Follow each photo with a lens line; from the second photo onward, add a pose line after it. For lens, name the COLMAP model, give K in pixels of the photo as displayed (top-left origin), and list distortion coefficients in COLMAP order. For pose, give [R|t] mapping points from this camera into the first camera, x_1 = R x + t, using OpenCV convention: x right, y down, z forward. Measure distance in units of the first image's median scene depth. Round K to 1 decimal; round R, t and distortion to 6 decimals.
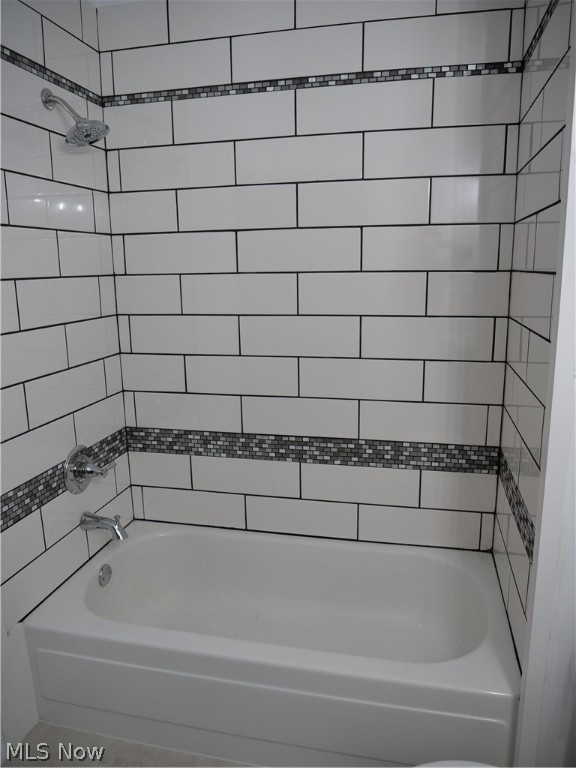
lens RADIAL K [[565.2, 0, 288.0], [0, 565.2, 384.0], [0, 0, 1]] dist [-0.044470, 0.001631]
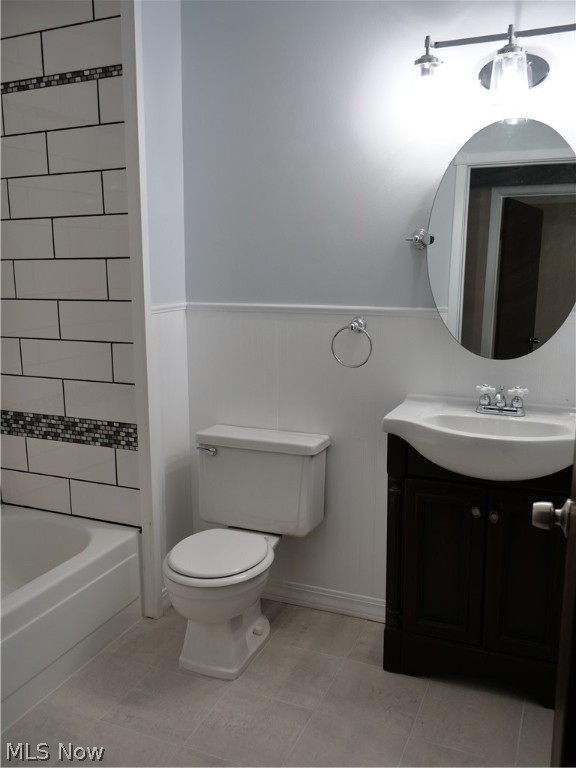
lens RADIAL K [[684.6, 0, 287.7], [0, 684.6, 369.1], [0, 0, 1]] dist [-0.011515, -0.008606]
pose [[0.980945, 0.029379, -0.192049, 0.589809], [-0.034667, 0.999105, -0.024228, 0.019646], [0.191166, 0.030425, 0.981086, -0.136850]]
